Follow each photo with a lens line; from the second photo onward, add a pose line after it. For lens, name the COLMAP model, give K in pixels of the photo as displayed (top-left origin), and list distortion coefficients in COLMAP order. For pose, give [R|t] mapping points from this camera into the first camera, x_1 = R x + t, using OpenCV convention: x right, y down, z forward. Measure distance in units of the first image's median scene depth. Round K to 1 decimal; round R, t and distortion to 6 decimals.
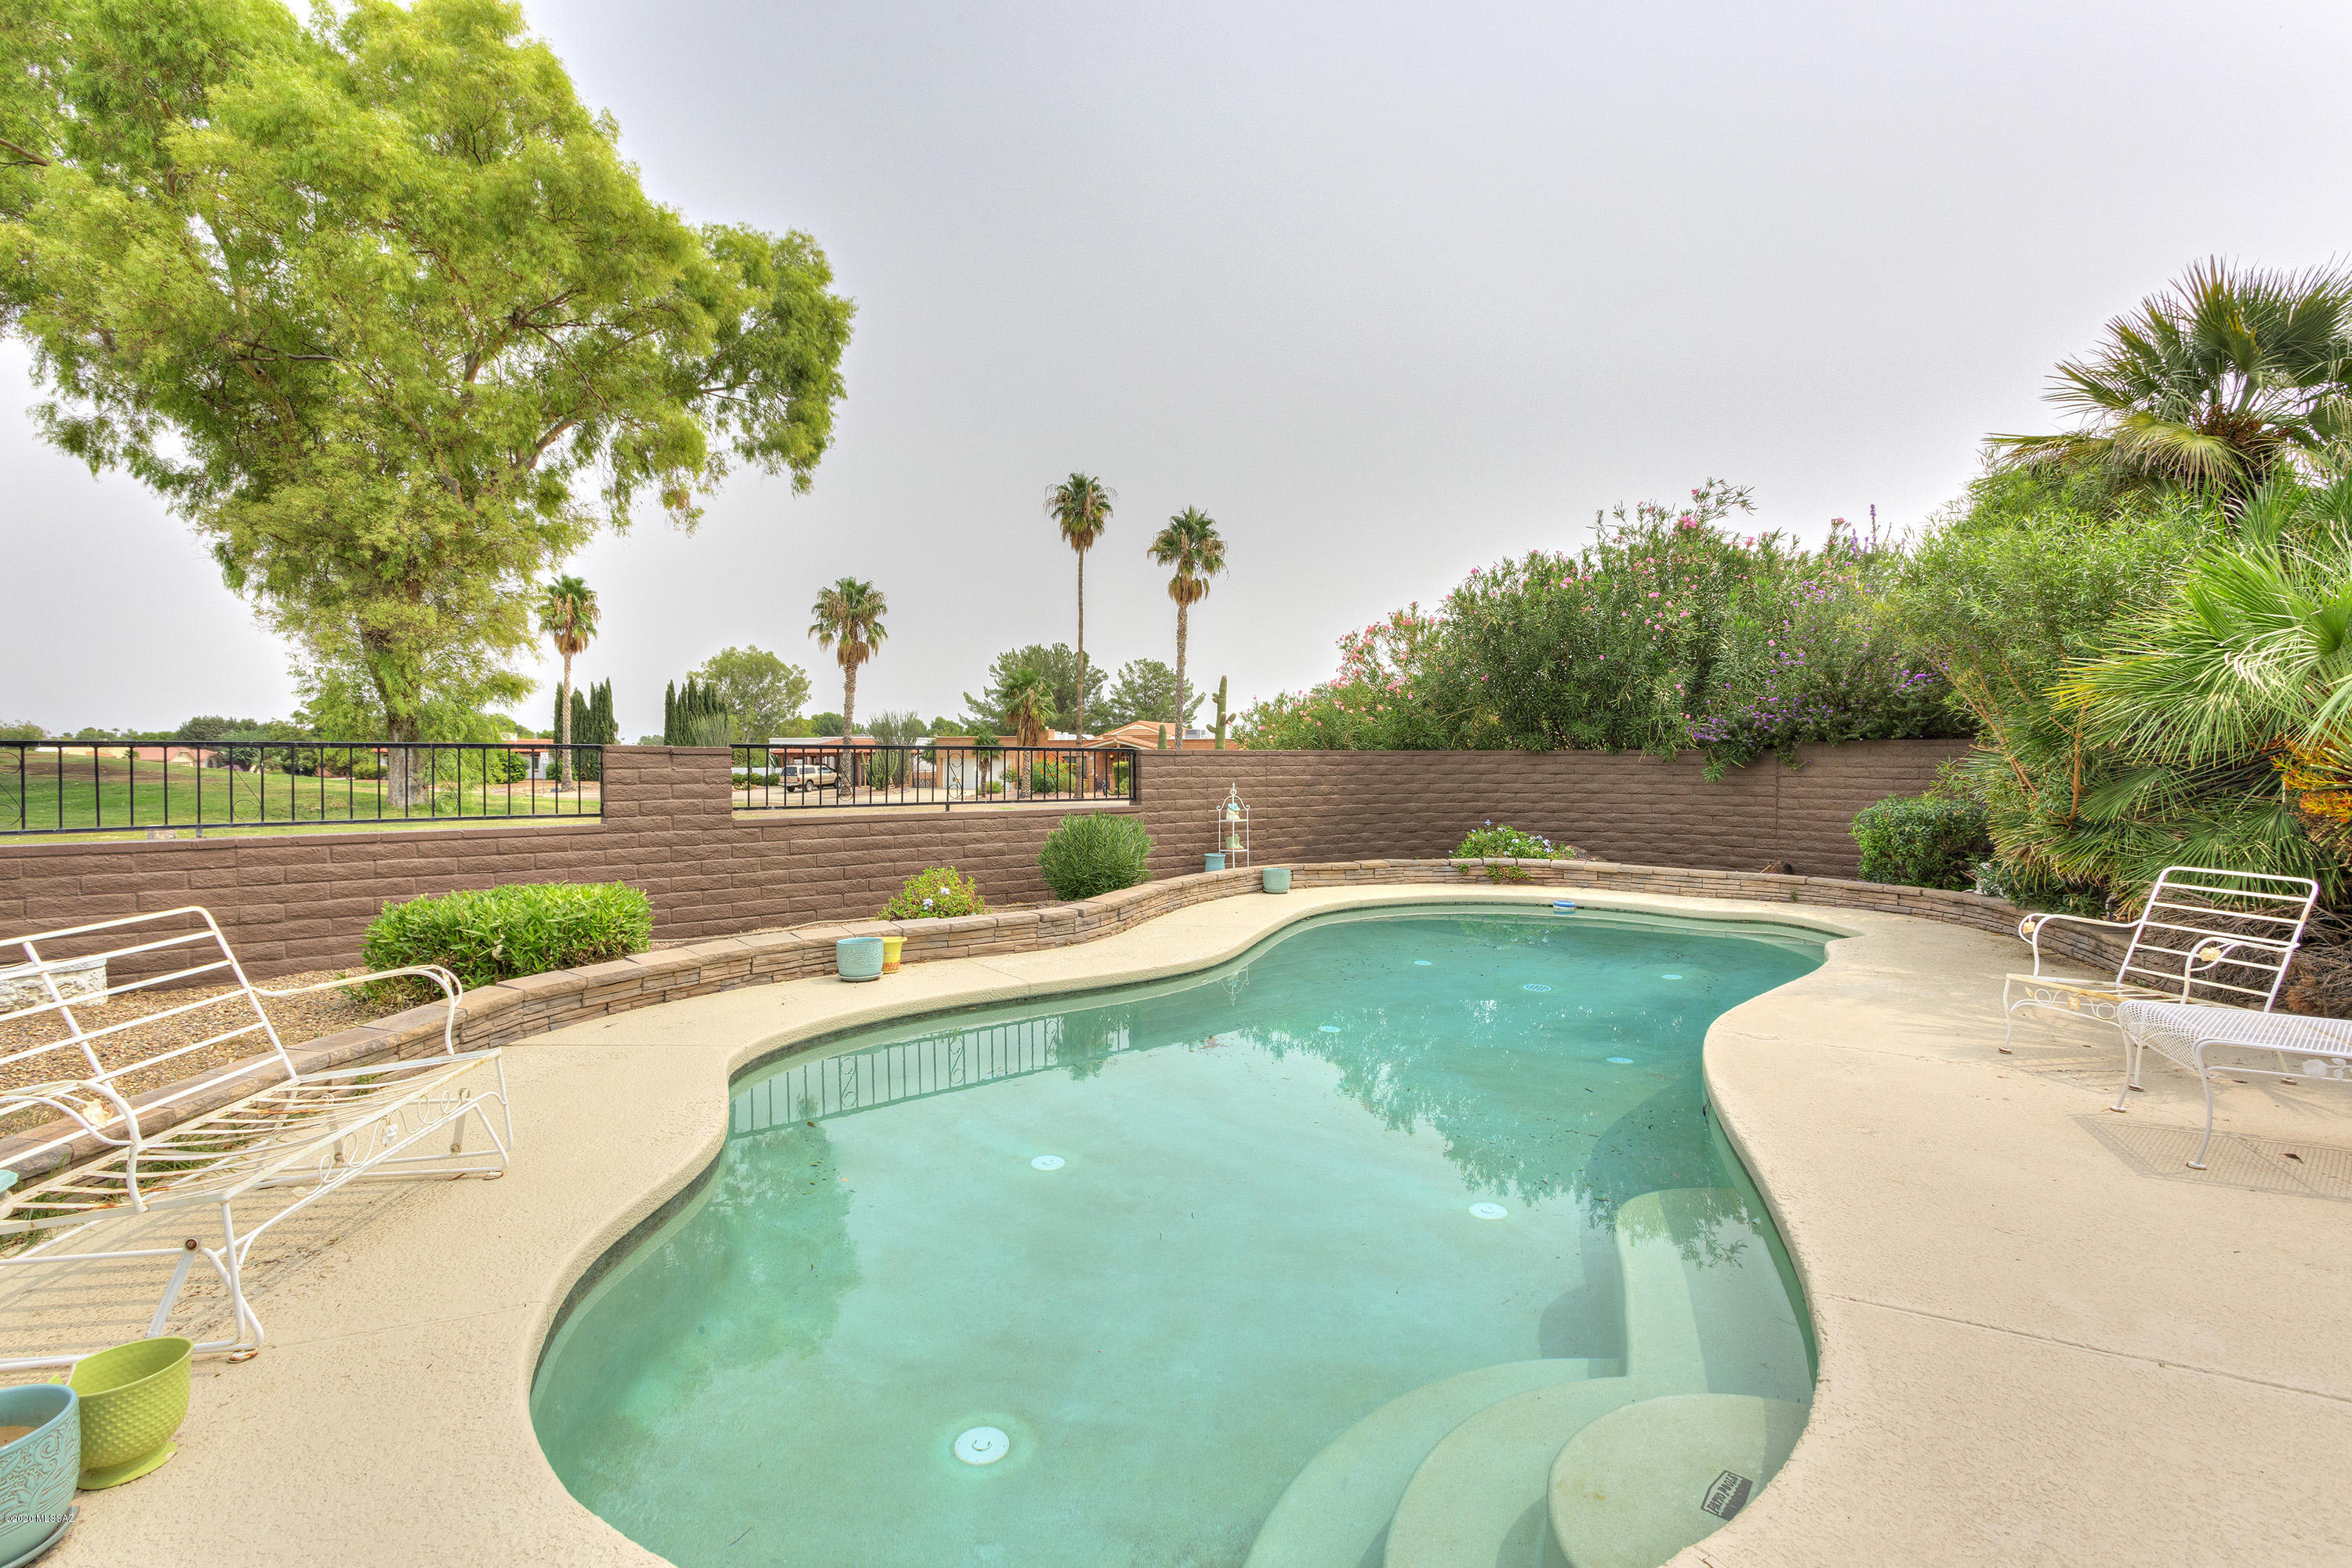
lens RADIAL K [[1116.6, 0, 1174.0], [0, 1116.6, 775.2], [0, 0, 1]] dist [0.002388, 0.000710]
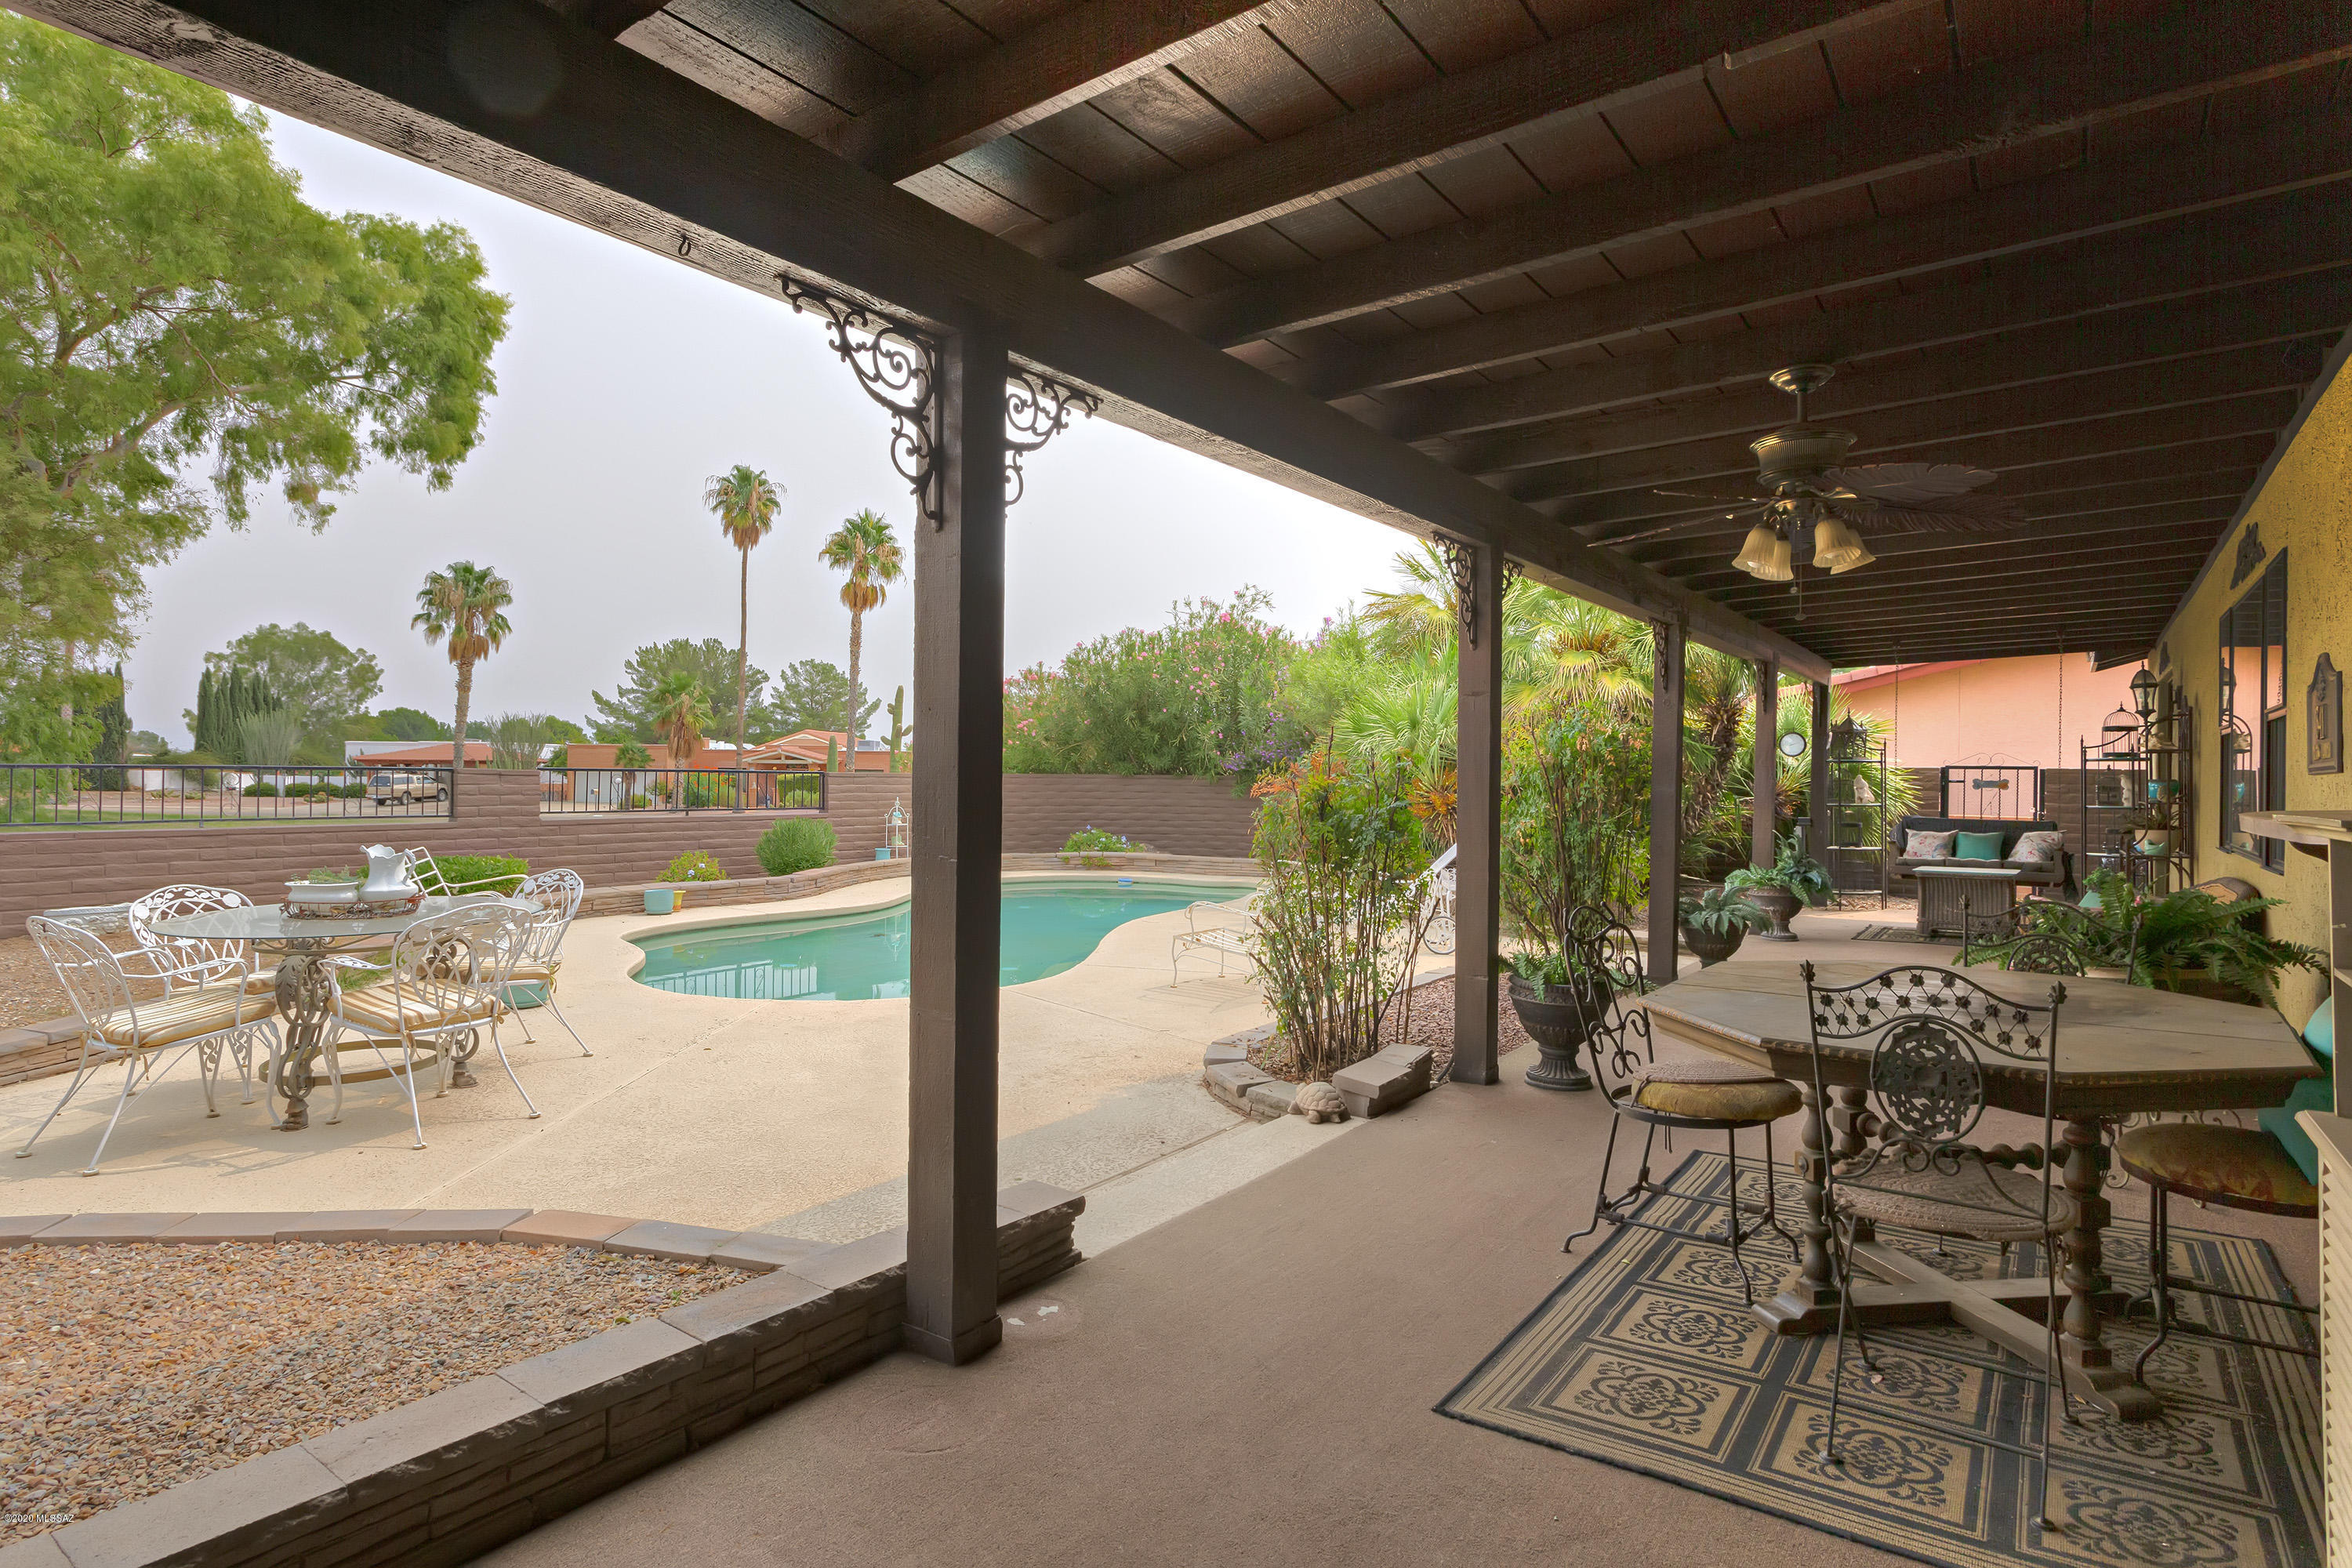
lens RADIAL K [[1232.7, 0, 1181.4], [0, 1232.7, 777.6], [0, 0, 1]] dist [-0.002608, -0.000859]
pose [[0.964326, 0.010319, 0.264515, -0.003507], [-0.007629, 0.999908, -0.011195, -0.000841], [-0.264606, 0.008778, 0.964317, -0.172774]]
